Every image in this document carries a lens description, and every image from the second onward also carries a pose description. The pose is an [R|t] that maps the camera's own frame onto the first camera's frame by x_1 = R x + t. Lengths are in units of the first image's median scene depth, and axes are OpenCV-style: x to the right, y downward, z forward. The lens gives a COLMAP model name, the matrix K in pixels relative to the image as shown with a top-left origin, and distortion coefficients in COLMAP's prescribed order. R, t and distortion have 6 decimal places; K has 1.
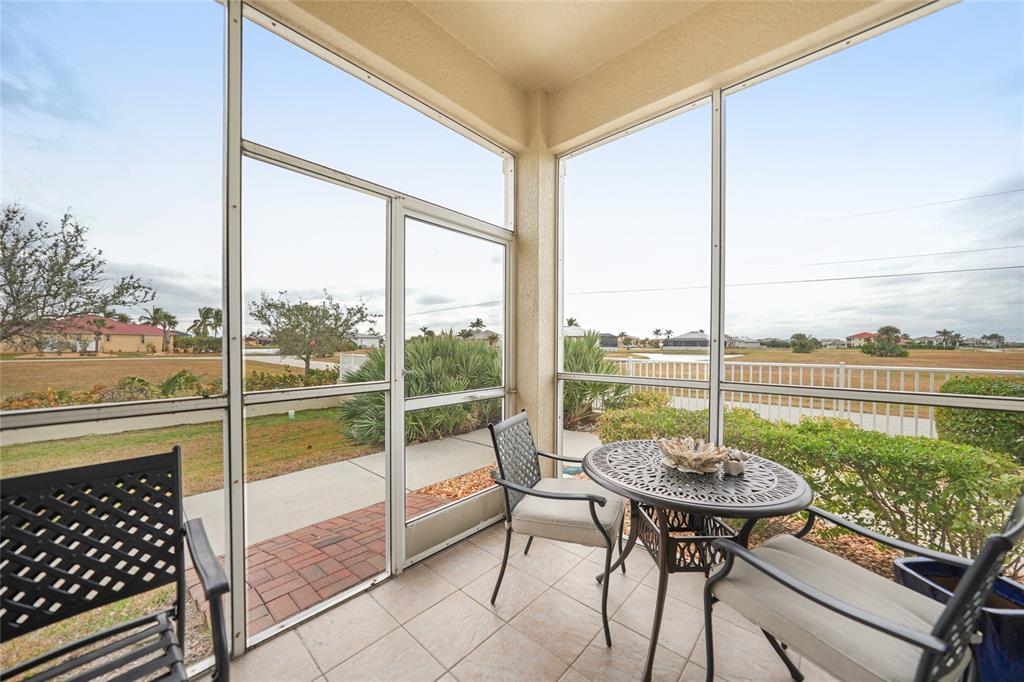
lens RADIAL K [[359.5, 0, 512.2], [0, 359.5, 349.4], [0, 0, 1]] dist [-0.024892, 0.004071]
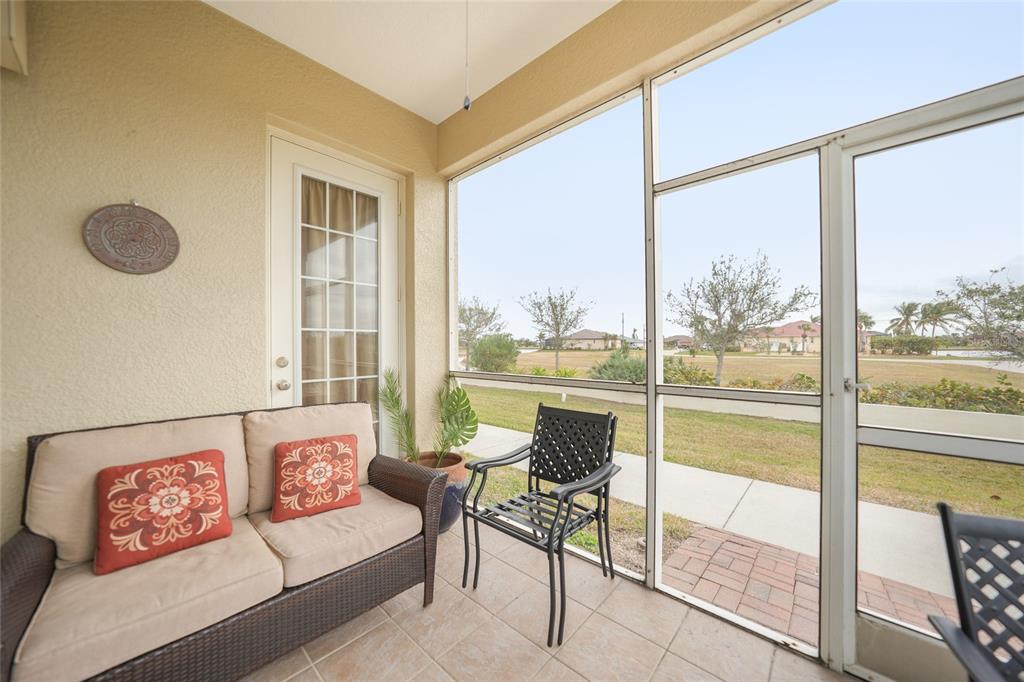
lens RADIAL K [[359.5, 0, 511.2], [0, 359.5, 346.0], [0, 0, 1]] dist [-0.024892, 0.004071]
pose [[-0.004996, -0.001017, -0.999987, 0.286172], [-0.011065, 0.999938, -0.000962, -0.002918], [0.999926, 0.011060, -0.005007, 0.266724]]
